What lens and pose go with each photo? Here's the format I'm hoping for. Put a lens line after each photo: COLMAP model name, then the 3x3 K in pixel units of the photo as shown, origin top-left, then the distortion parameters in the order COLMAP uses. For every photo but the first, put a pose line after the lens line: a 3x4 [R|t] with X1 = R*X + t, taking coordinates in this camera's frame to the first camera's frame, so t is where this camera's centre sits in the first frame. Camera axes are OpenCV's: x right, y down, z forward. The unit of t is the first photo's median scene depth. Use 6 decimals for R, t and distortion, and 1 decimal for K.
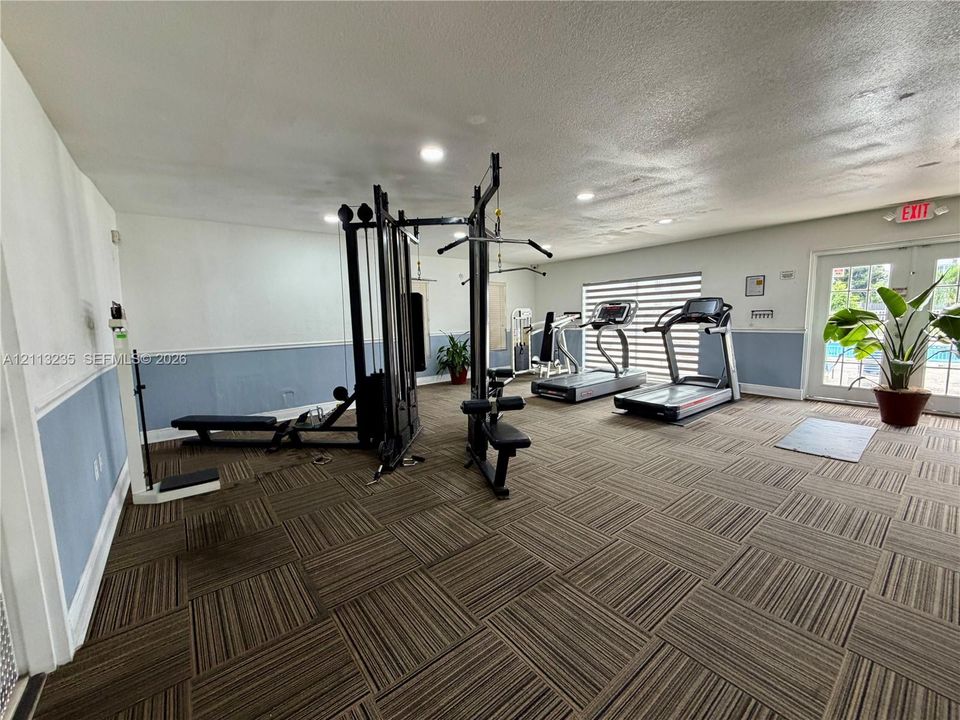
lens RADIAL K [[386.0, 0, 473.3], [0, 386.0, 362.0], [0, 0, 1]] dist [0.006356, -0.001163]
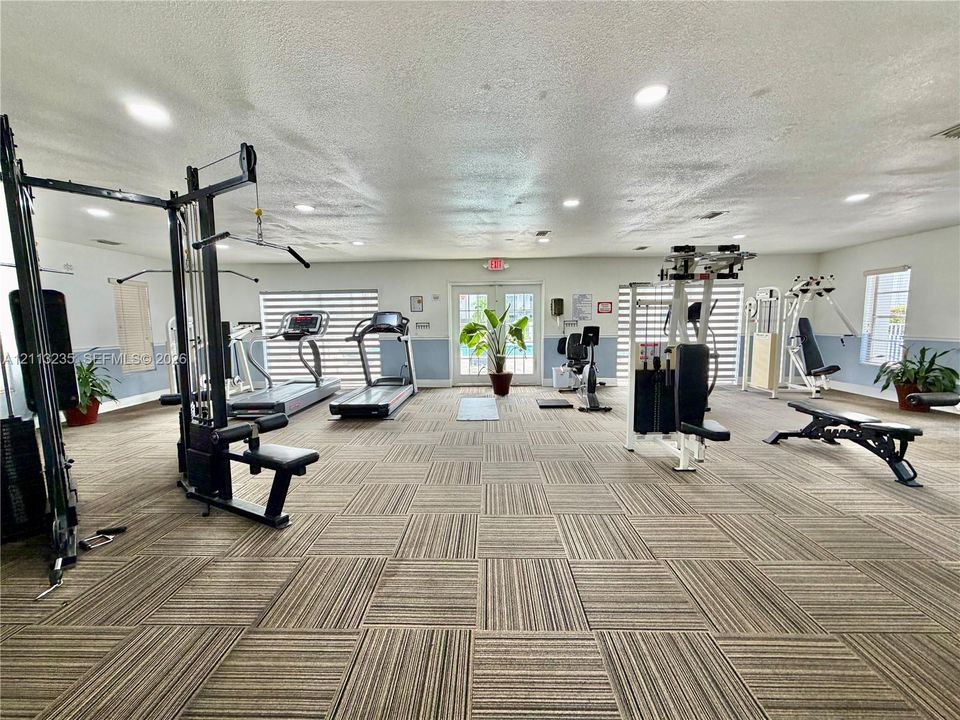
lens RADIAL K [[386.0, 0, 479.9], [0, 386.0, 361.4], [0, 0, 1]] dist [0.006356, -0.001163]
pose [[0.637788, -0.065074, 0.767458, -0.203065], [0.087074, 0.996128, 0.012101, -0.002979], [-0.765274, 0.059108, 0.640985, 0.029307]]
